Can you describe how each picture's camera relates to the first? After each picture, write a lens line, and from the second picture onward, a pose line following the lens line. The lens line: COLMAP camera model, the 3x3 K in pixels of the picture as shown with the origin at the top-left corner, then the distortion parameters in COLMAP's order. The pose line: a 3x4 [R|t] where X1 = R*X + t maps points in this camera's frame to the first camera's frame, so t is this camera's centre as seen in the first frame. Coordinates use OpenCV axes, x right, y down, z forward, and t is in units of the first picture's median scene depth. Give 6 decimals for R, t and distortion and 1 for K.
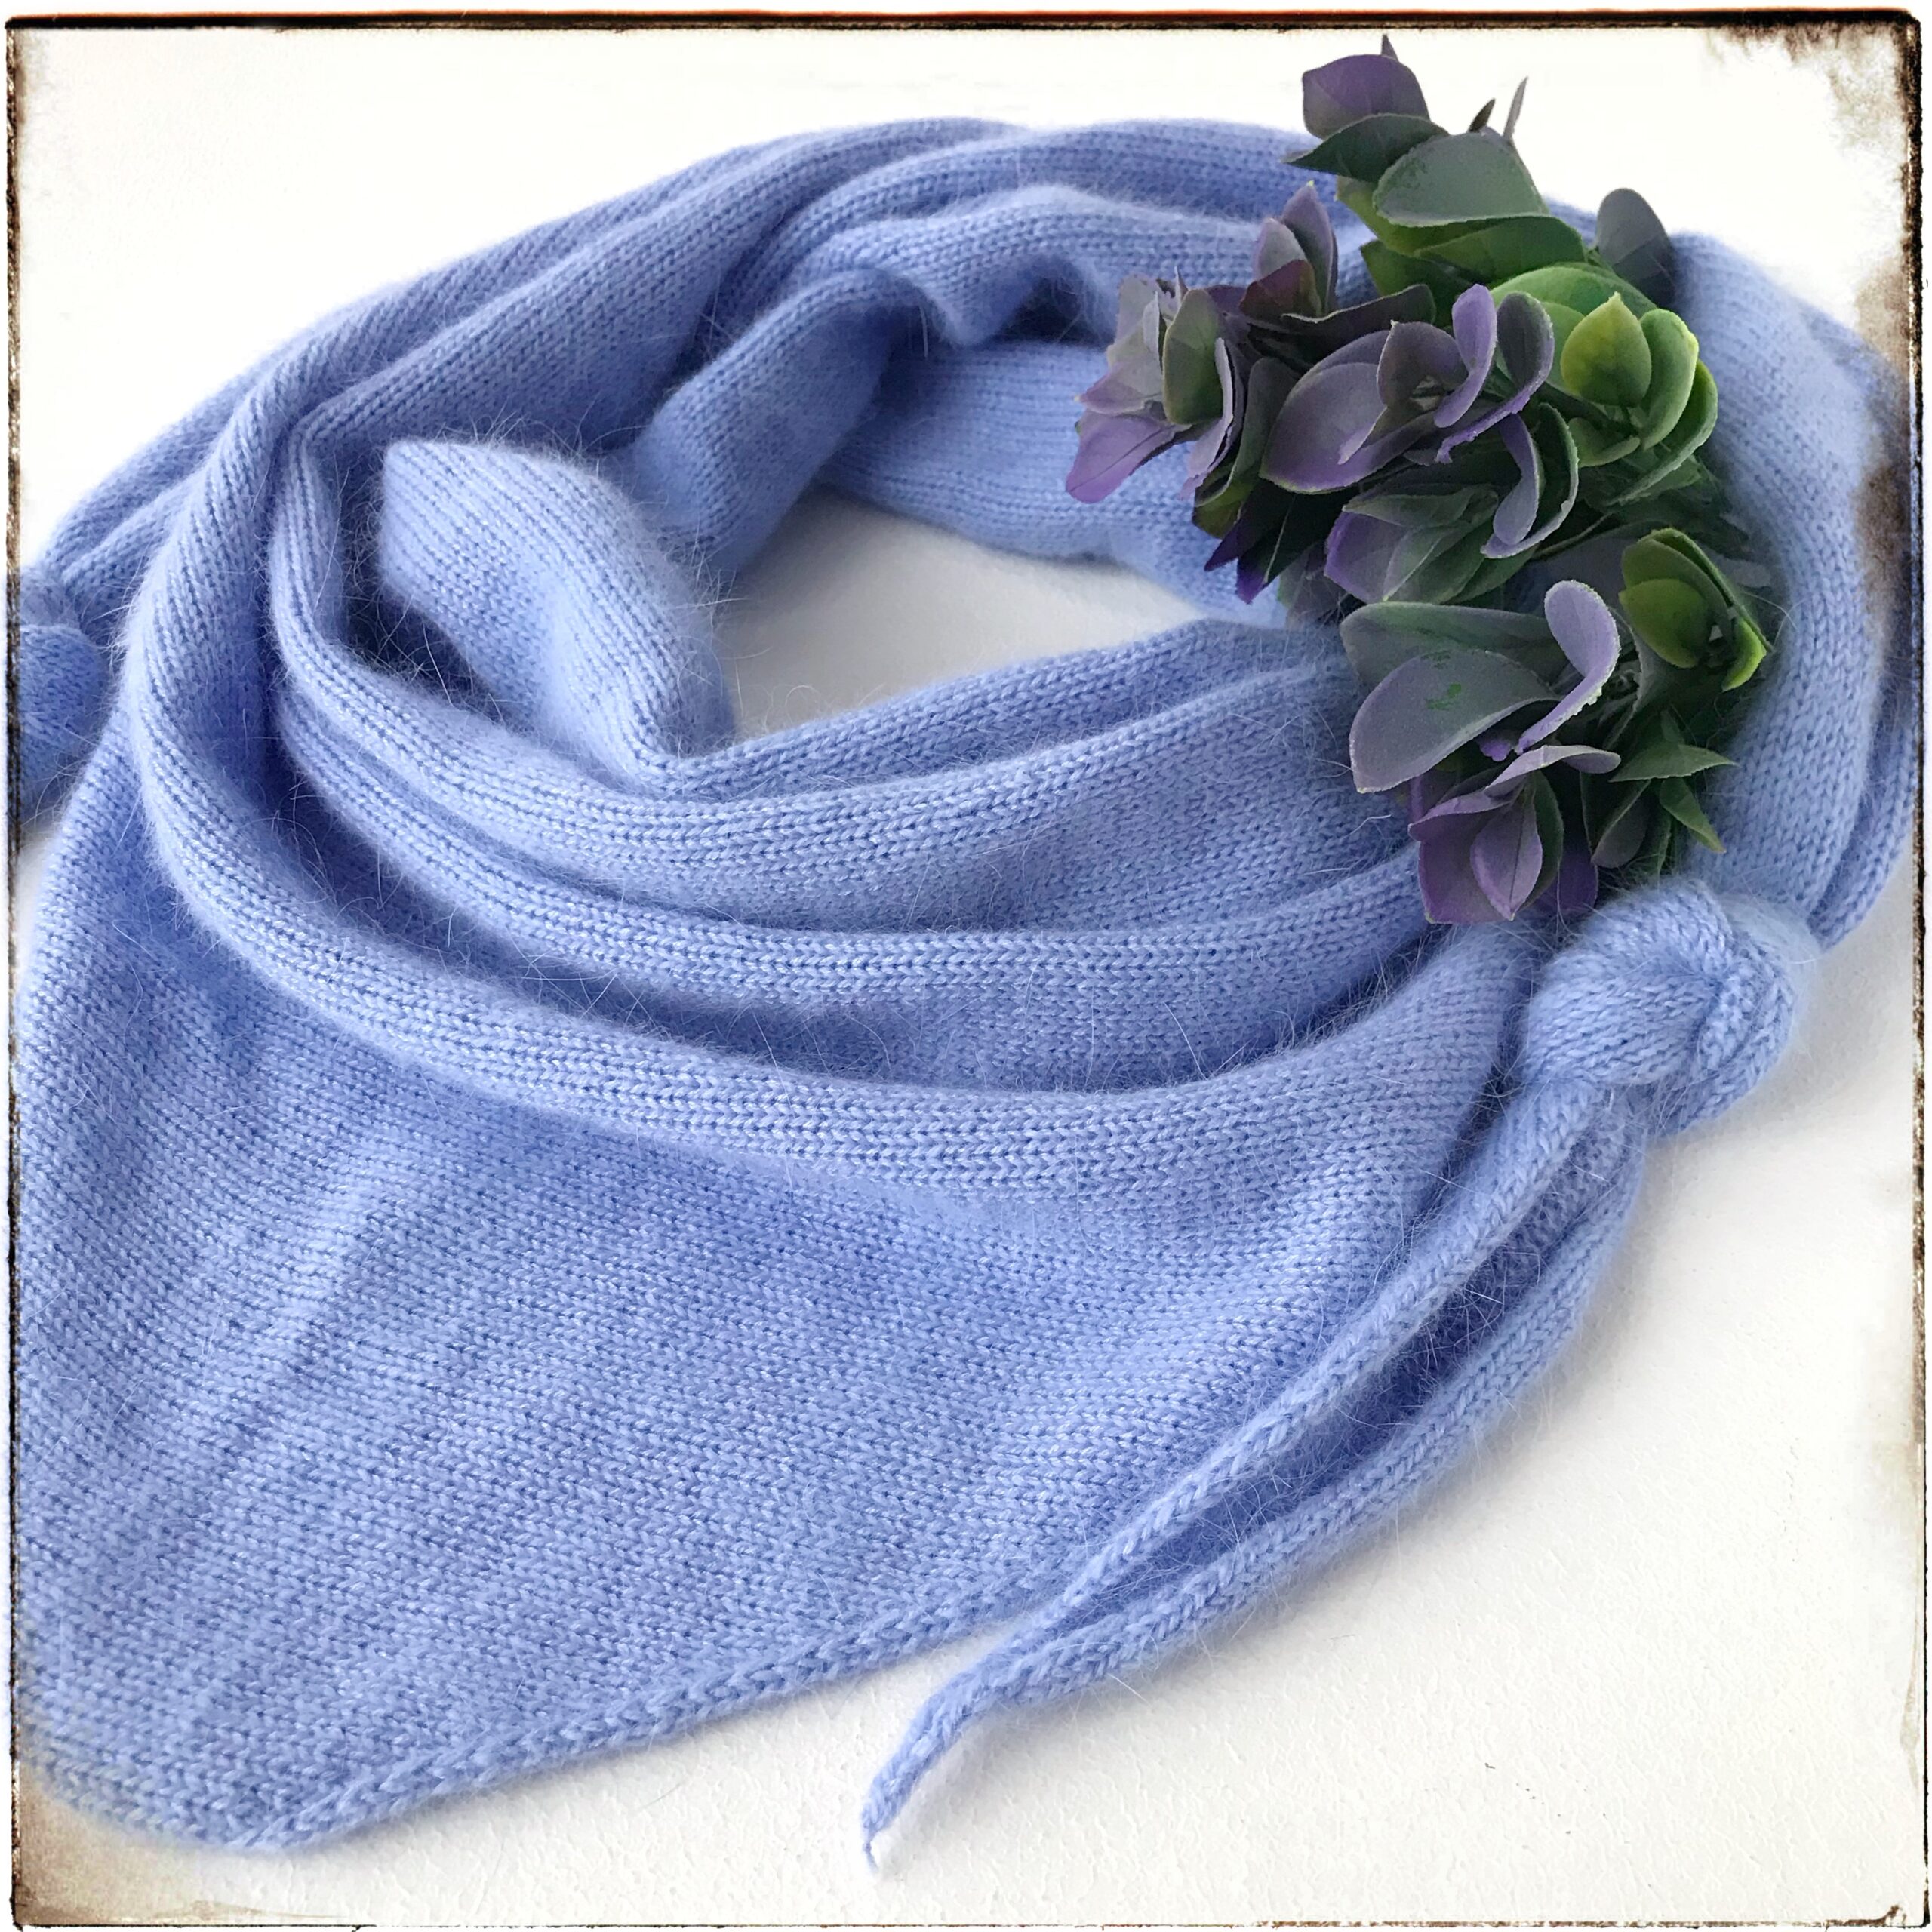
lens RADIAL K [[2261.3, 0, 966.9], [0, 2261.3, 900.8], [0, 0, 1]] dist [0.144876, -0.605331]
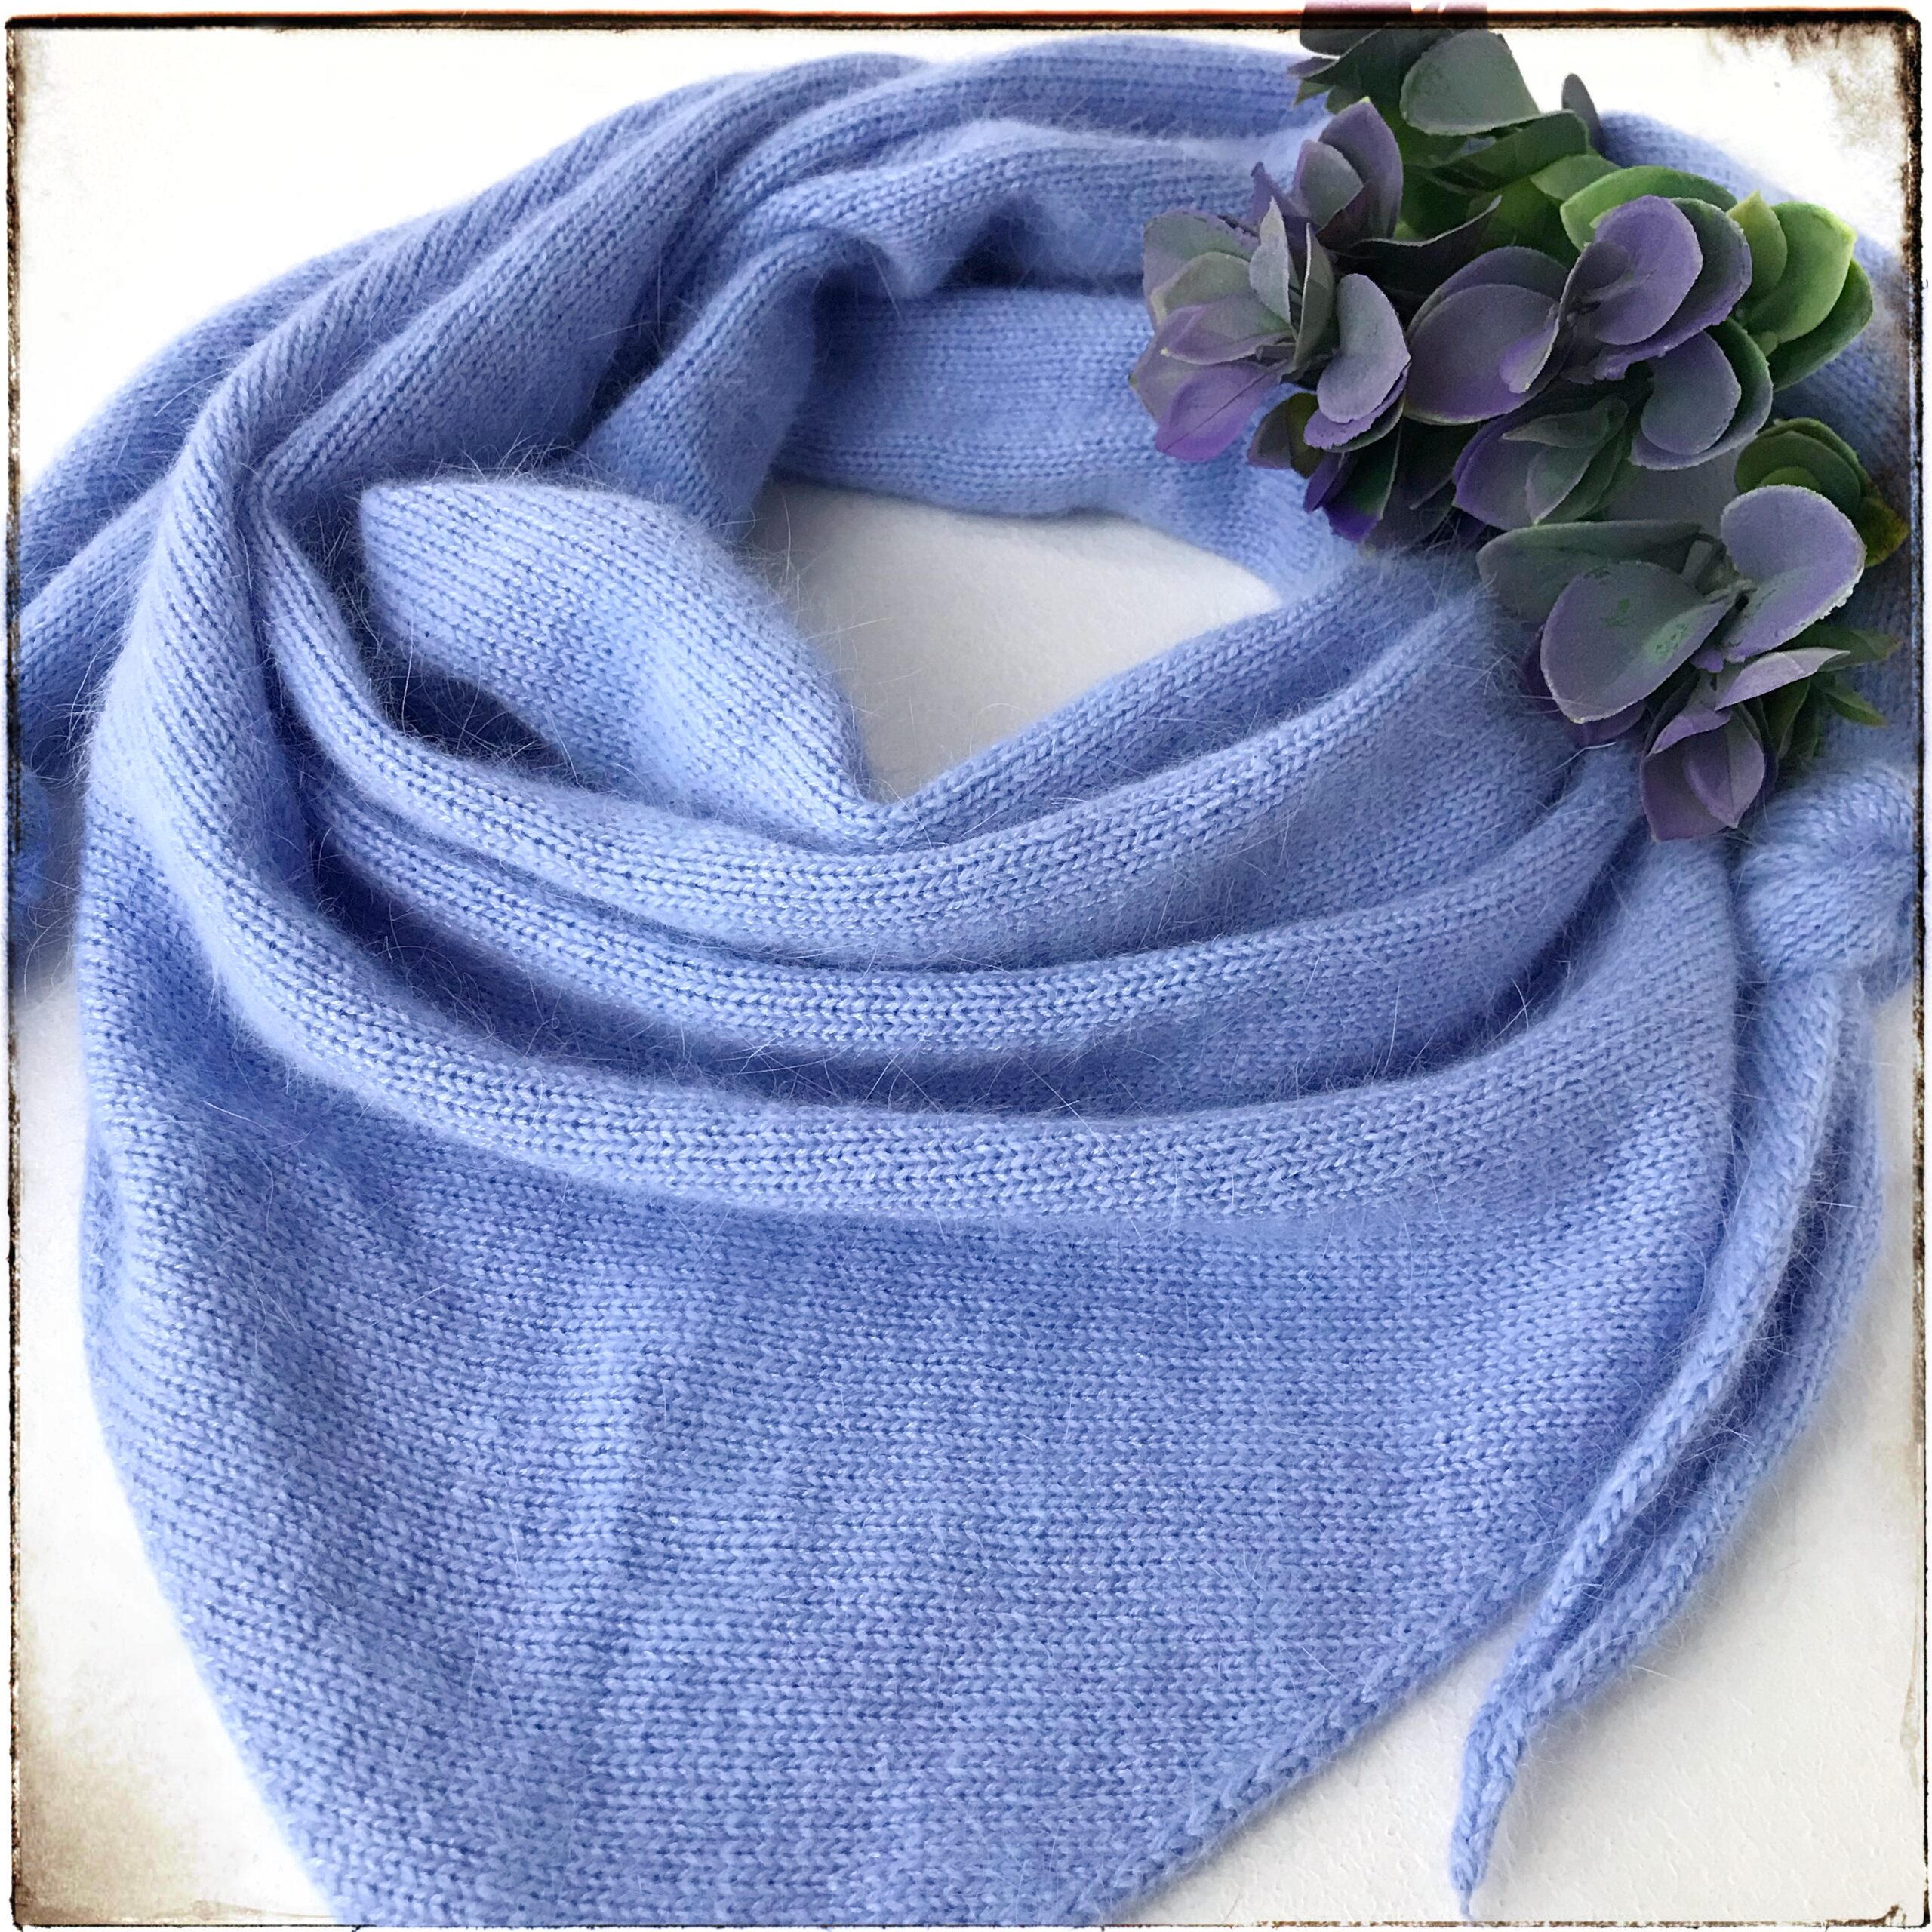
lens RADIAL K [[2261.3, 0, 966.9], [0, 2261.3, 900.8], [0, 0, 1]] dist [0.144876, -0.605331]
pose [[0.950112, -0.176718, 0.257018, -0.321267], [0.163547, 0.983910, 0.071930, -0.081190], [-0.265594, -0.026307, 0.963726, 0.112380]]
